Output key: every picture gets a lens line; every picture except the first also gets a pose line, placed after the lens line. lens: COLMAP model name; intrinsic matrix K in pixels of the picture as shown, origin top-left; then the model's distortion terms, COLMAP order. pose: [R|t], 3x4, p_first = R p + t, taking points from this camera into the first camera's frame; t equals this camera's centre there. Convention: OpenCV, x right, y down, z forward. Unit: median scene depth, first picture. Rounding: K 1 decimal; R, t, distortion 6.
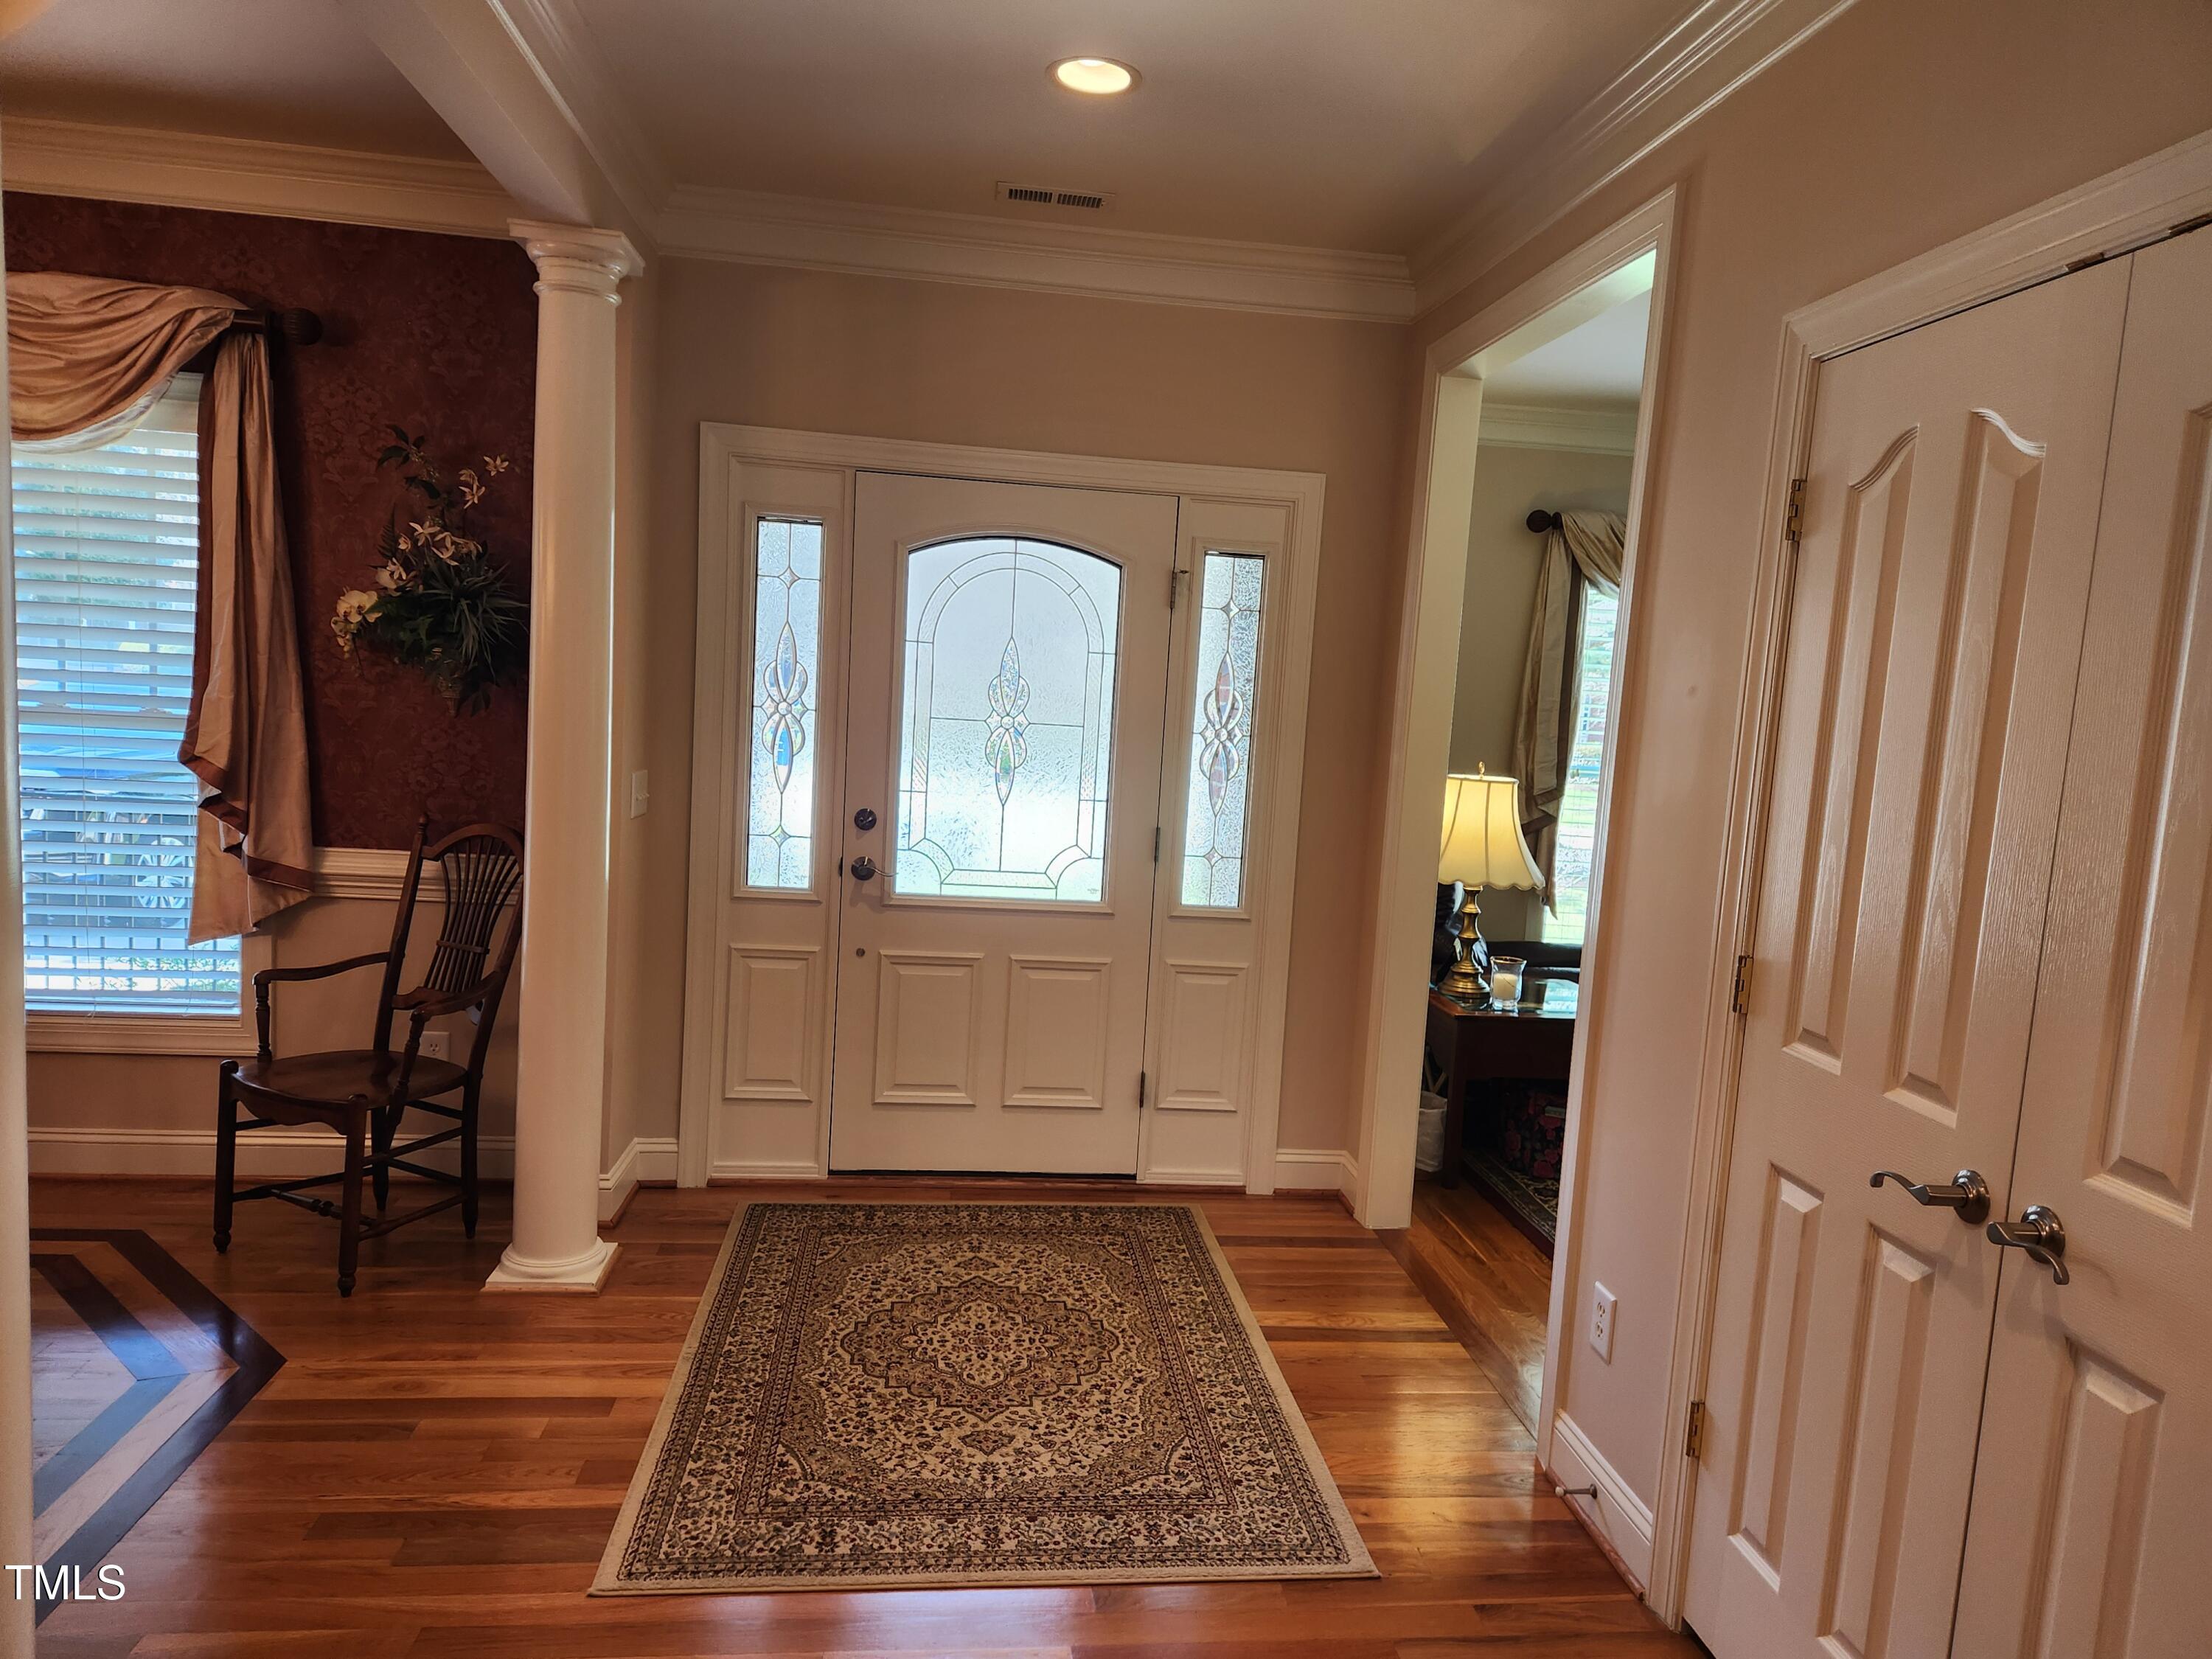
lens RADIAL K [[1451.4, 0, 1111.2], [0, 1451.4, 853.2], [0, 0, 1]] dist [0.068175, -0.063048]
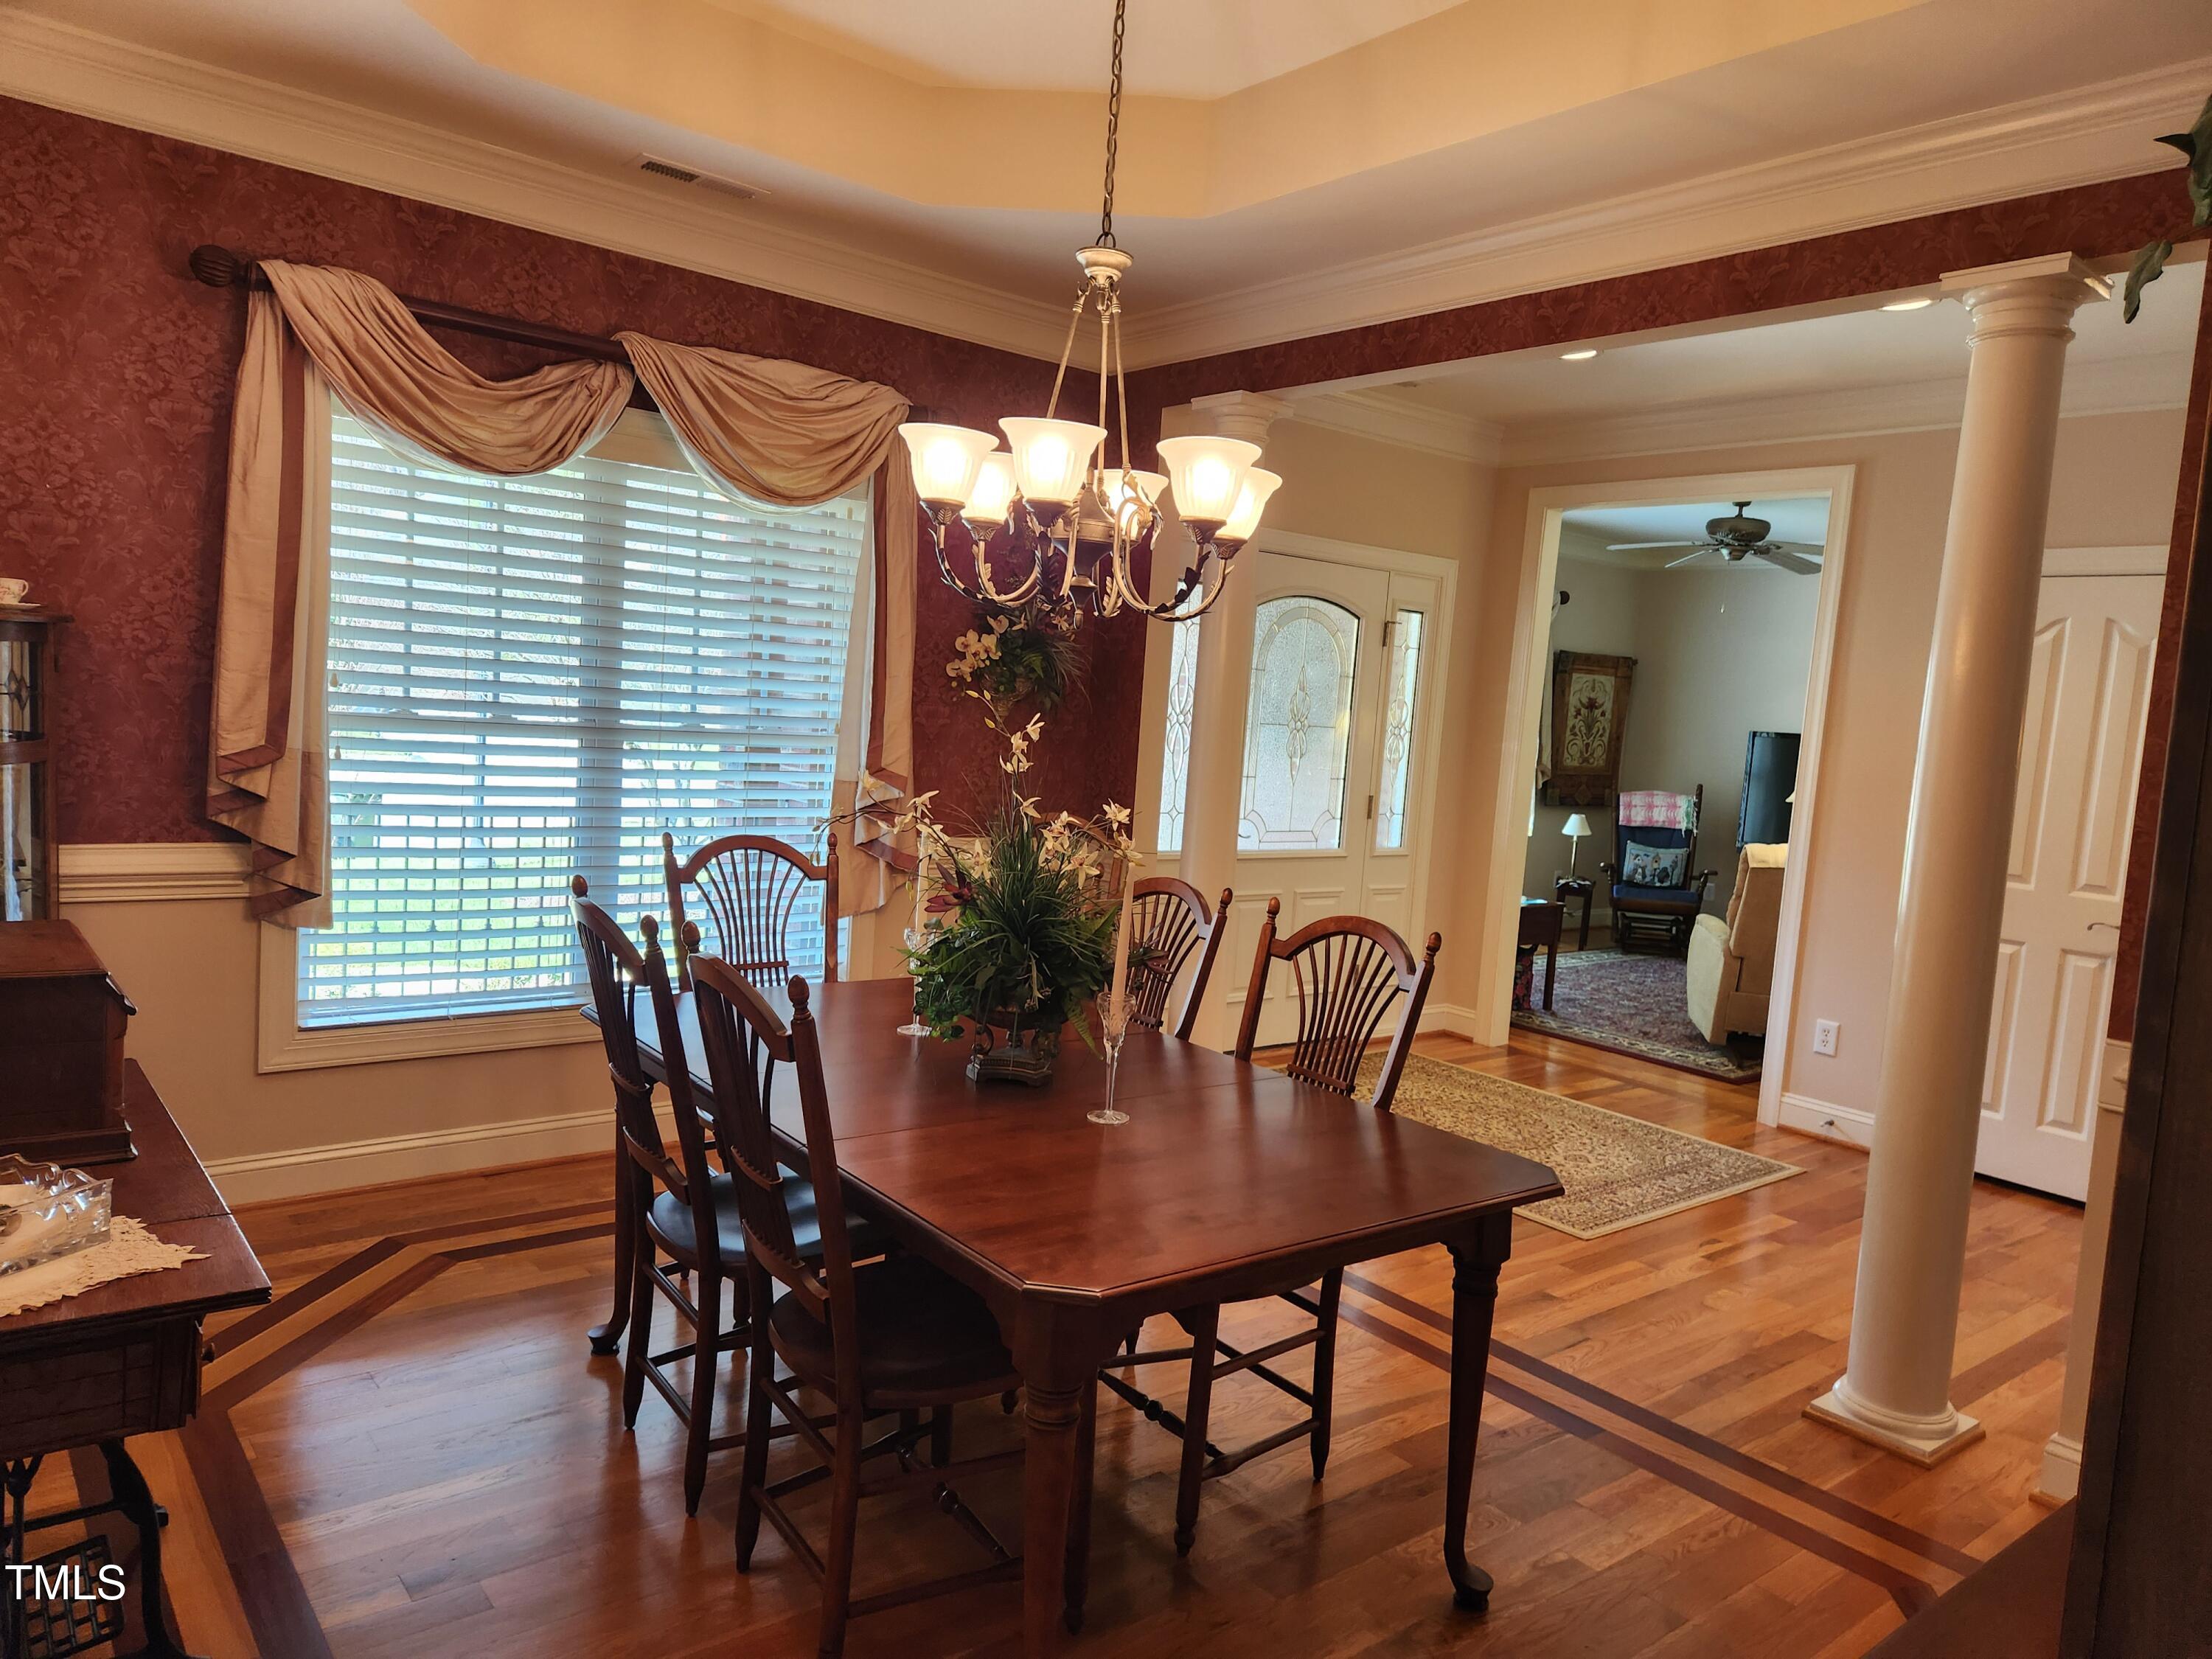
lens RADIAL K [[1486.6, 0, 1124.3], [0, 1486.6, 830.0], [0, 0, 1]] dist [0.071033, -0.070174]
pose [[0.842402, -0.049393, 0.536581, -0.989729], [0.034501, 0.998691, 0.037765, -0.048681], [-0.537744, -0.013301, 0.843004, -0.134061]]
